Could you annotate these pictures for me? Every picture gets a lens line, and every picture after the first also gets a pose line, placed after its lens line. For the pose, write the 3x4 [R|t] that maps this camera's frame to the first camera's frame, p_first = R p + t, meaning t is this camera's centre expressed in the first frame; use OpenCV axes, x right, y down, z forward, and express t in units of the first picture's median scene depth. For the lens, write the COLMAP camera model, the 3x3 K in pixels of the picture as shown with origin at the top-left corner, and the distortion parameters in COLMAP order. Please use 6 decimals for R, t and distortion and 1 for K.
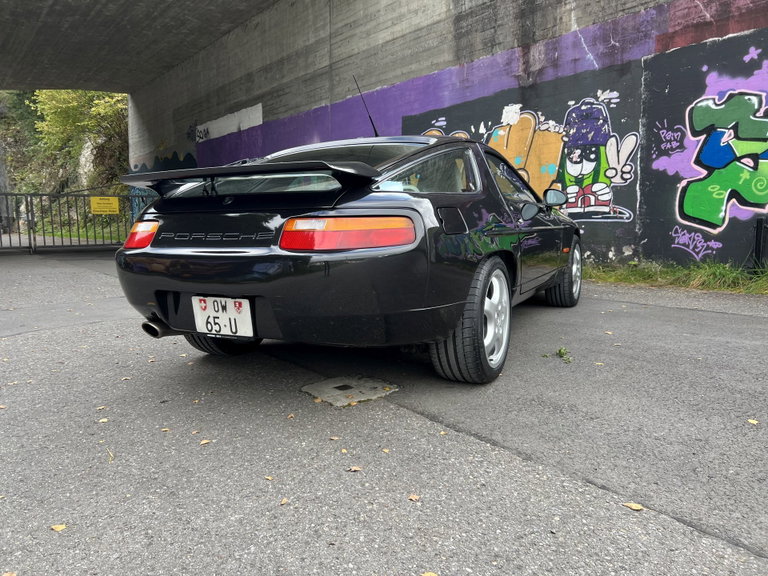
lens RADIAL K [[580.1, 0, 379.8], [0, 580.1, 285.7], [0, 0, 1]] dist [0.039185, -0.038991]
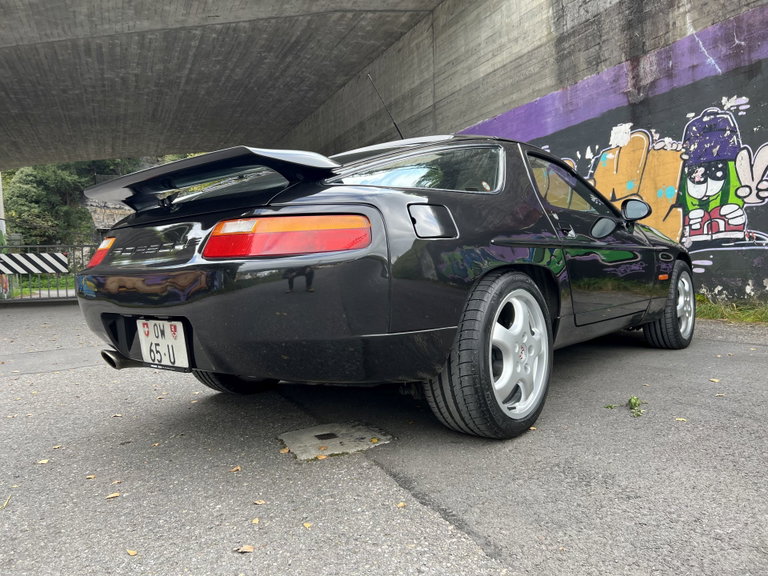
lens RADIAL K [[580.1, 0, 385.1], [0, 580.1, 283.9], [0, 0, 1]] dist [0.039185, -0.038991]
pose [[0.975230, -0.012352, -0.220848, 0.074966], [-0.006589, 0.996374, -0.084825, 0.011996], [0.221095, 0.084179, 0.971613, 0.078818]]
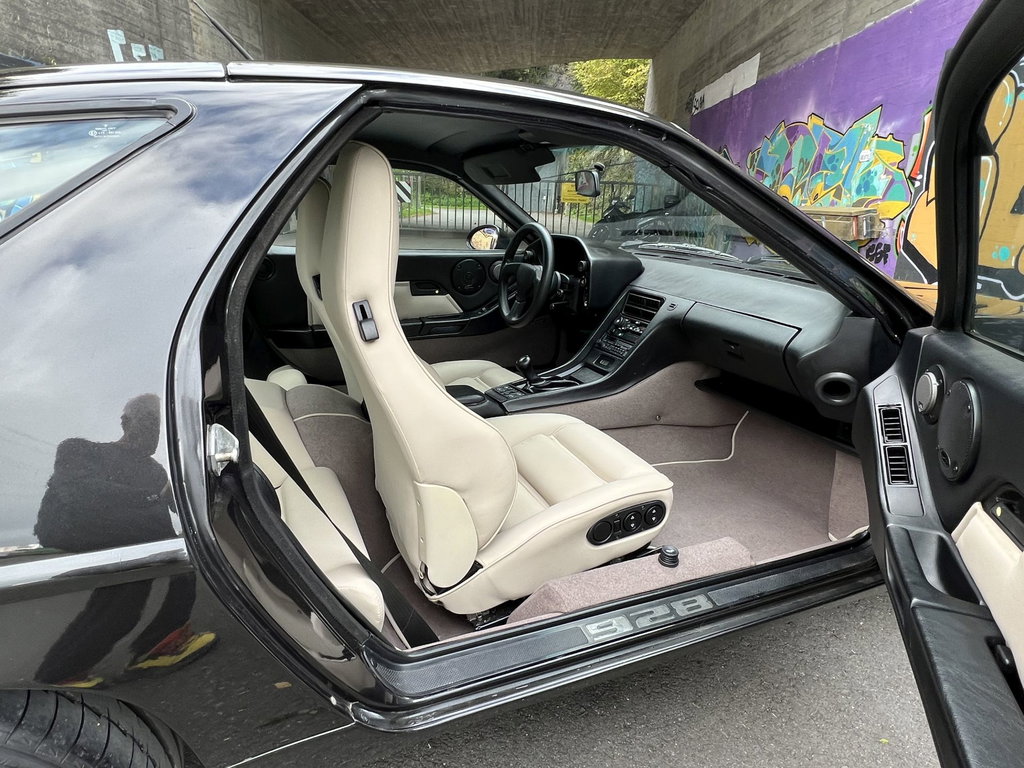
lens RADIAL K [[600.9, 0, 508.1], [0, 600.9, 384.1], [0, 0, 1]] dist [-0.004590, 0.002604]
pose [[0.765738, 0.233004, -0.599462, 0.177571], [-0.122335, 0.967818, 0.219913, -0.085672], [0.631411, -0.095061, 0.769600, 0.384140]]
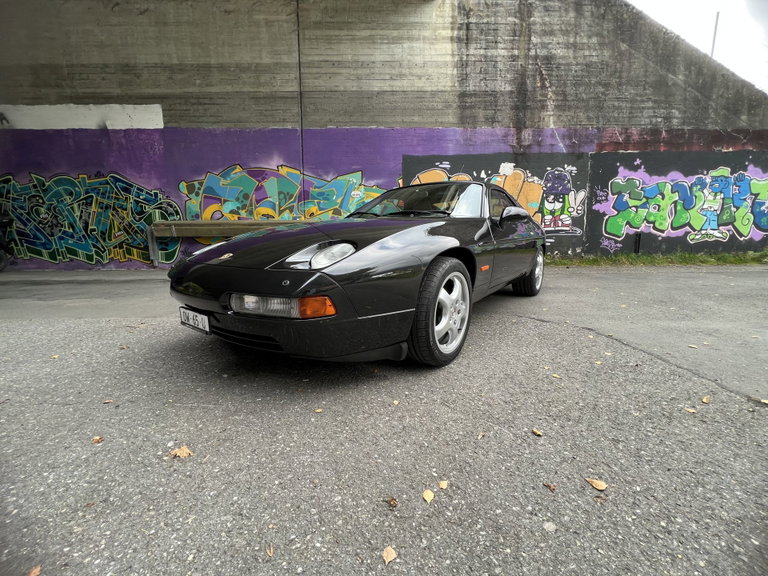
lens RADIAL K [[303.2, 0, 385.9], [0, 303.2, 283.7], [0, 0, 1]] dist [-0.000241, 0.000222]
pose [[0.601045, -0.115657, 0.790802, -0.746371], [0.091614, 0.992922, 0.075586, -0.077848], [-0.793947, 0.027018, 0.607387, 0.836370]]
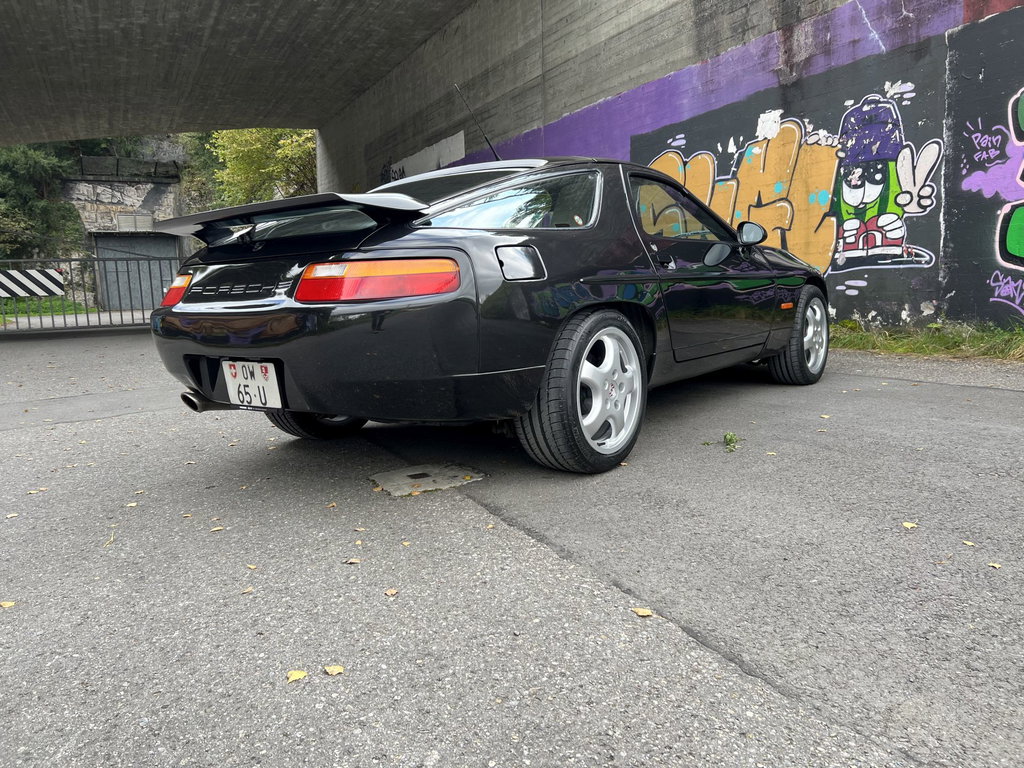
lens RADIAL K [[773.5, 0, 520.2], [0, 773.5, 379.7], [0, 0, 1]] dist [0.039185, -0.038991]
pose [[0.984150, -0.002516, -0.177319, 0.100381], [0.004732, 0.999916, 0.012077, 0.011138], [0.177274, -0.012725, 0.984079, -0.011935]]
